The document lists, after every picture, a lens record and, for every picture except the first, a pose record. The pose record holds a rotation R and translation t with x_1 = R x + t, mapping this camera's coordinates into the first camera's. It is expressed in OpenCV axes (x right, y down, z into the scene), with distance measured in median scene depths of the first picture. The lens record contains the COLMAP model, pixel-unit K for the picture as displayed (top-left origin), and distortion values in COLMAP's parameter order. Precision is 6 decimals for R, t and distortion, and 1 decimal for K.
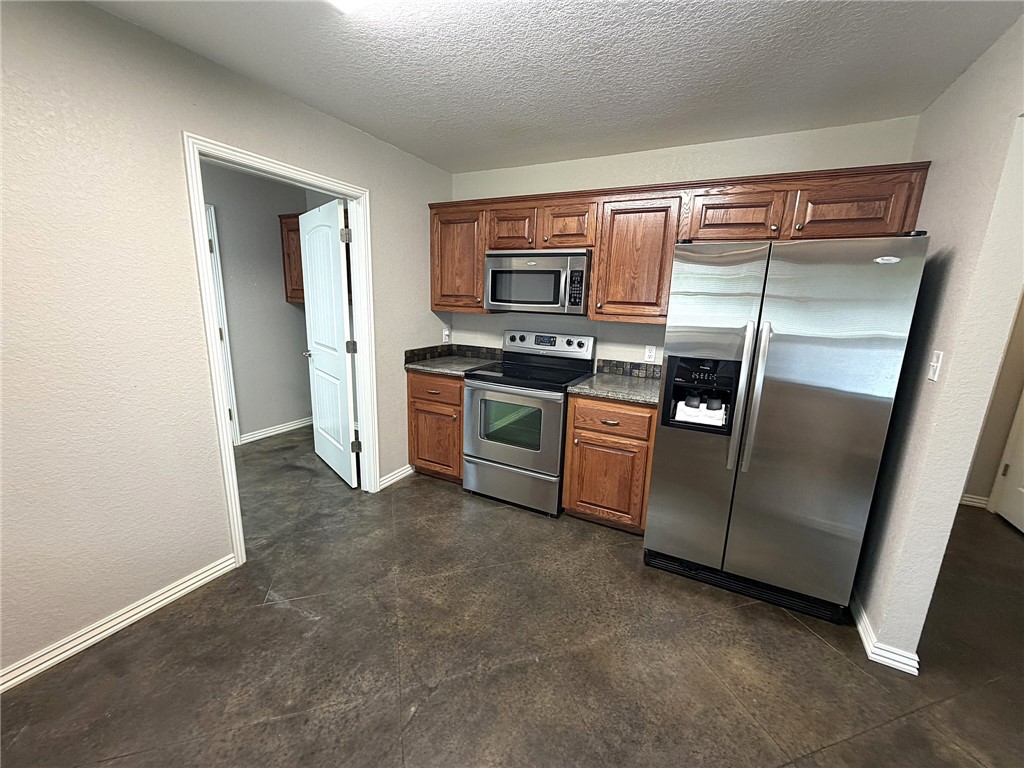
lens RADIAL K [[408.6, 0, 510.2], [0, 408.6, 384.6], [0, 0, 1]] dist [-0.000028, -0.000082]
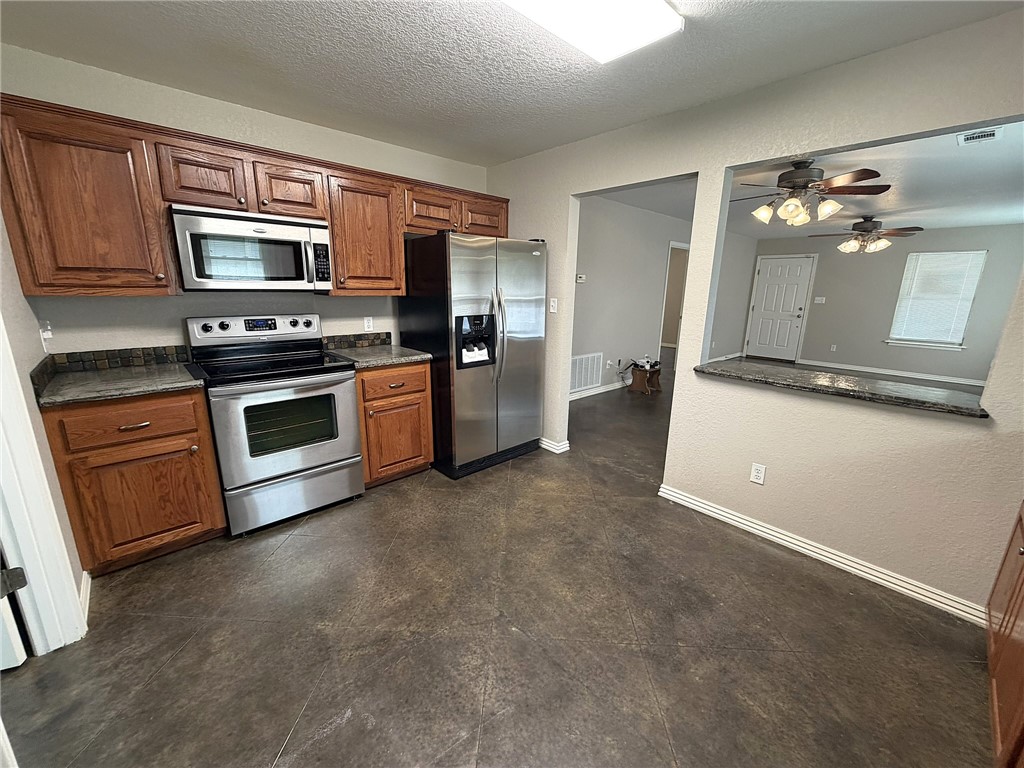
lens RADIAL K [[408.6, 0, 510.2], [0, 408.6, 384.6], [0, 0, 1]] dist [-0.000028, -0.000082]
pose [[0.342094, -0.247505, 0.906484, -0.618663], [0.194091, 0.962496, 0.189551, -0.057323], [-0.919402, 0.111096, 0.377302, 0.267493]]
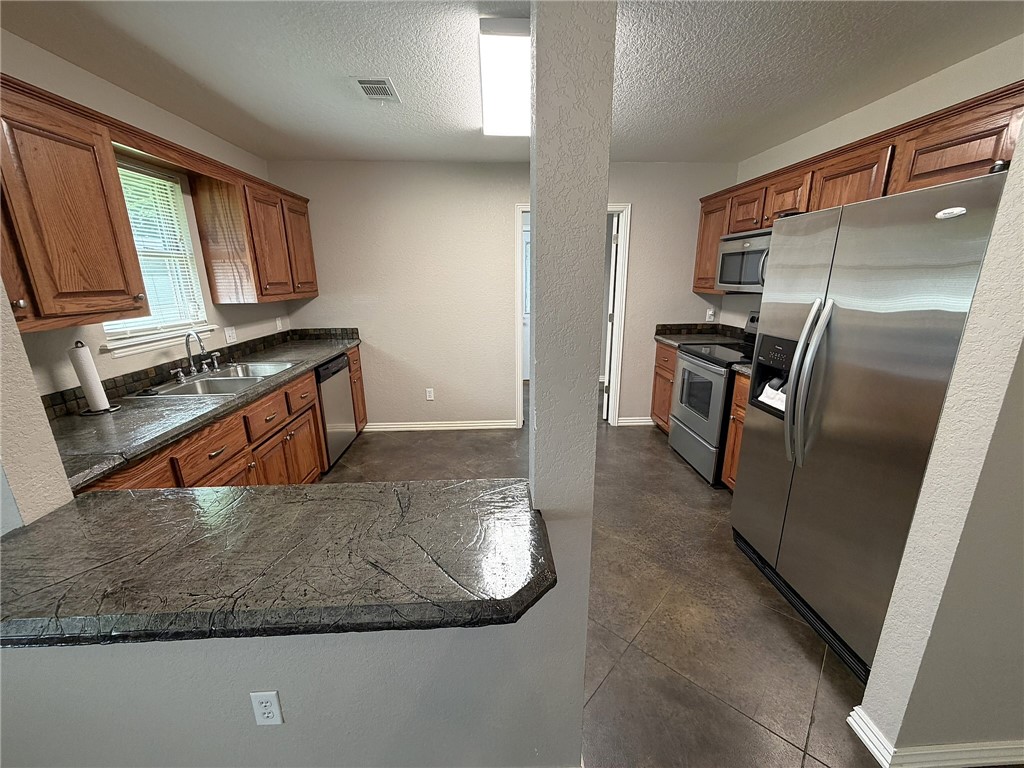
lens RADIAL K [[411.5, 0, 512.0], [0, 411.5, 384.0], [0, 0, 1]] dist [0.000894, -0.000928]
pose [[0.503296, 0.182495, -0.844624, 0.719592], [-0.158790, 0.980332, 0.117197, 0.021377], [0.849399, 0.075133, 0.522375, -0.021027]]
